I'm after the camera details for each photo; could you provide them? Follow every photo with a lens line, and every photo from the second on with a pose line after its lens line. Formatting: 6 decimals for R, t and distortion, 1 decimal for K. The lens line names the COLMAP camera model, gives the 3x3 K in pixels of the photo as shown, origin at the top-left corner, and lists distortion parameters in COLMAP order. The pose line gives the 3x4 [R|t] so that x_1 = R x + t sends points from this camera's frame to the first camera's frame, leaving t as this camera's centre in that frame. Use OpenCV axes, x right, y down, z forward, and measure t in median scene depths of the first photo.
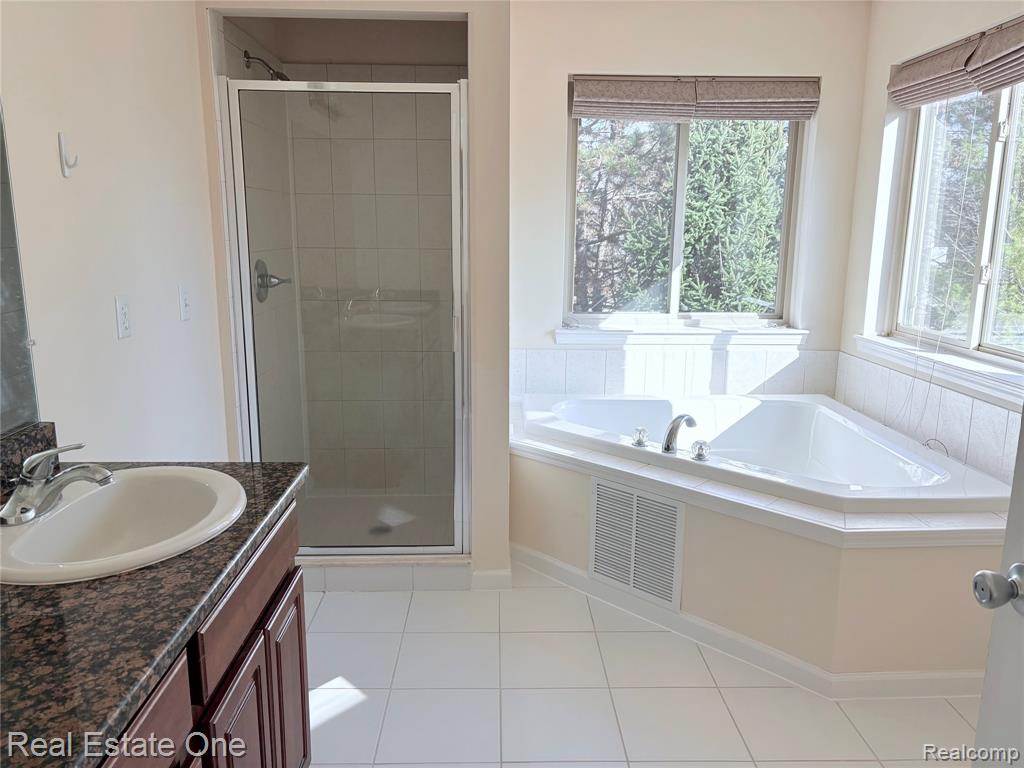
lens RADIAL K [[773.6, 0, 513.8], [0, 773.6, 383.6], [0, 0, 1]] dist [0.063004, -0.067763]
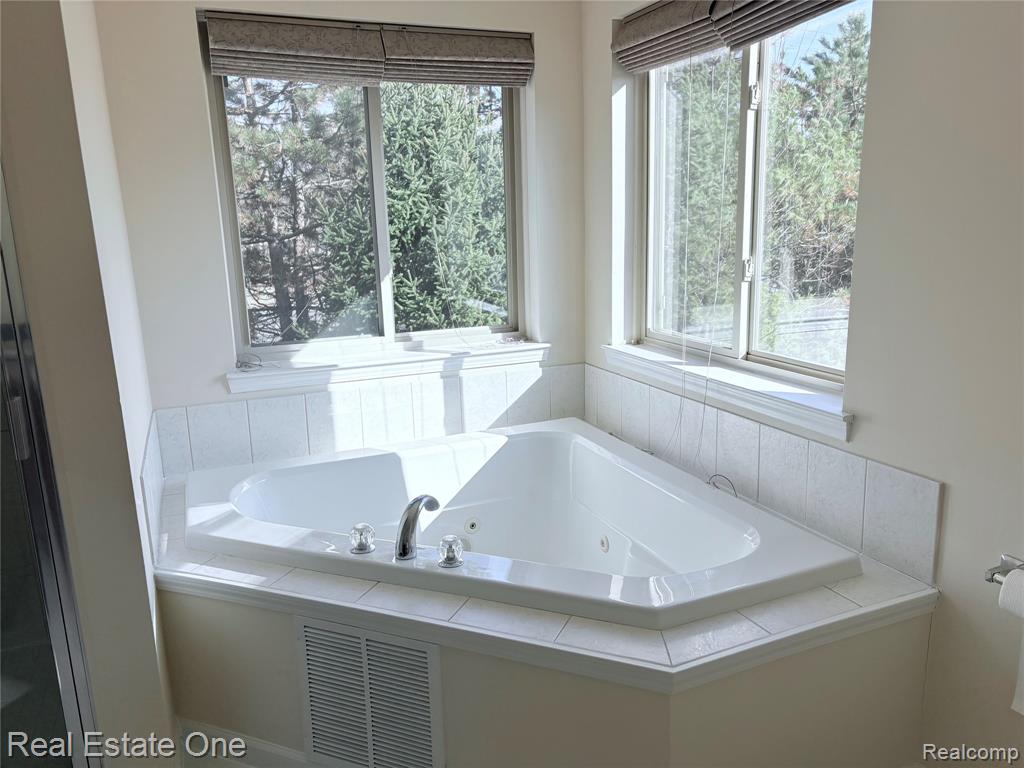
lens RADIAL K [[773.6, 0, 513.7], [0, 773.6, 380.2], [0, 0, 1]] dist [0.063004, -0.067763]
pose [[0.931457, -0.111227, 0.346435, 0.053025], [0.107560, 0.993750, 0.029859, -0.060204], [-0.347591, 0.009450, 0.937599, 0.249437]]
